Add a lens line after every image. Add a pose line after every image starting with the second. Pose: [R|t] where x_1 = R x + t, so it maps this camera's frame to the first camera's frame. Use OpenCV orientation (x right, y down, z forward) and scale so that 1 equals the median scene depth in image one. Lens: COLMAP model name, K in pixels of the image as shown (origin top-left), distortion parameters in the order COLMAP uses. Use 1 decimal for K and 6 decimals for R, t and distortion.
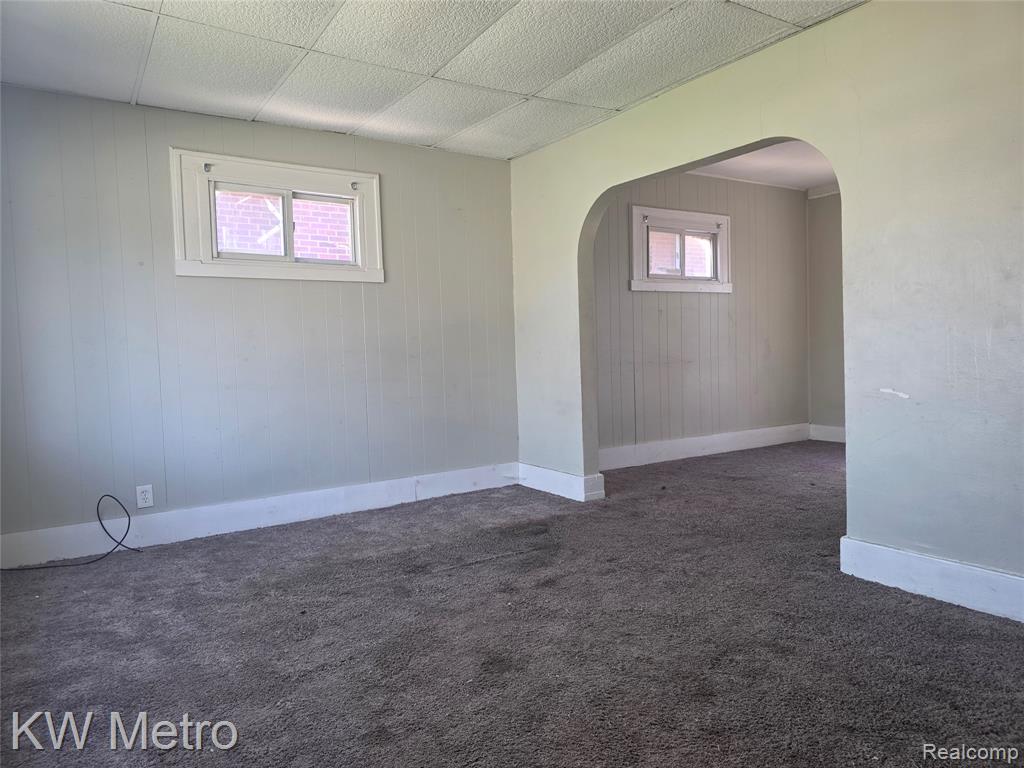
lens RADIAL K [[695.4, 0, 526.3], [0, 695.4, 381.8], [0, 0, 1]] dist [-0.000446, -0.000218]
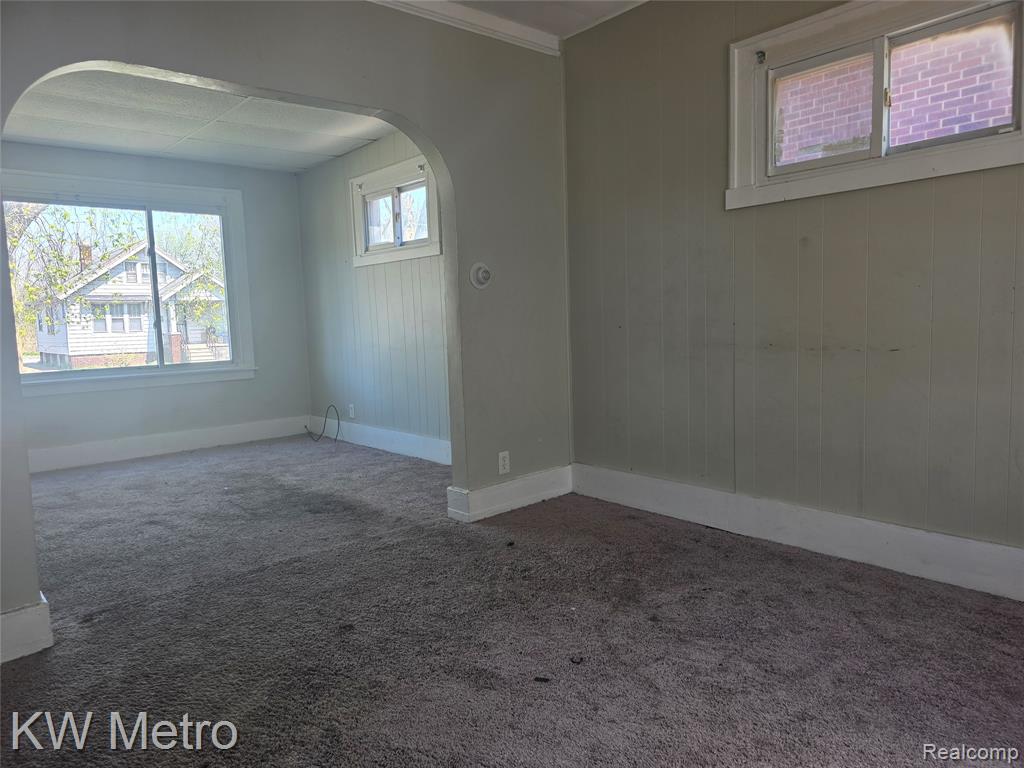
lens RADIAL K [[695.4, 0, 526.3], [0, 695.4, 381.8], [0, 0, 1]] dist [-0.000446, -0.000218]
pose [[0.132641, 0.122116, -0.983613, 0.914132], [-0.009639, 0.992493, 0.121919, -0.084337], [0.991117, -0.006691, 0.132823, 1.038820]]
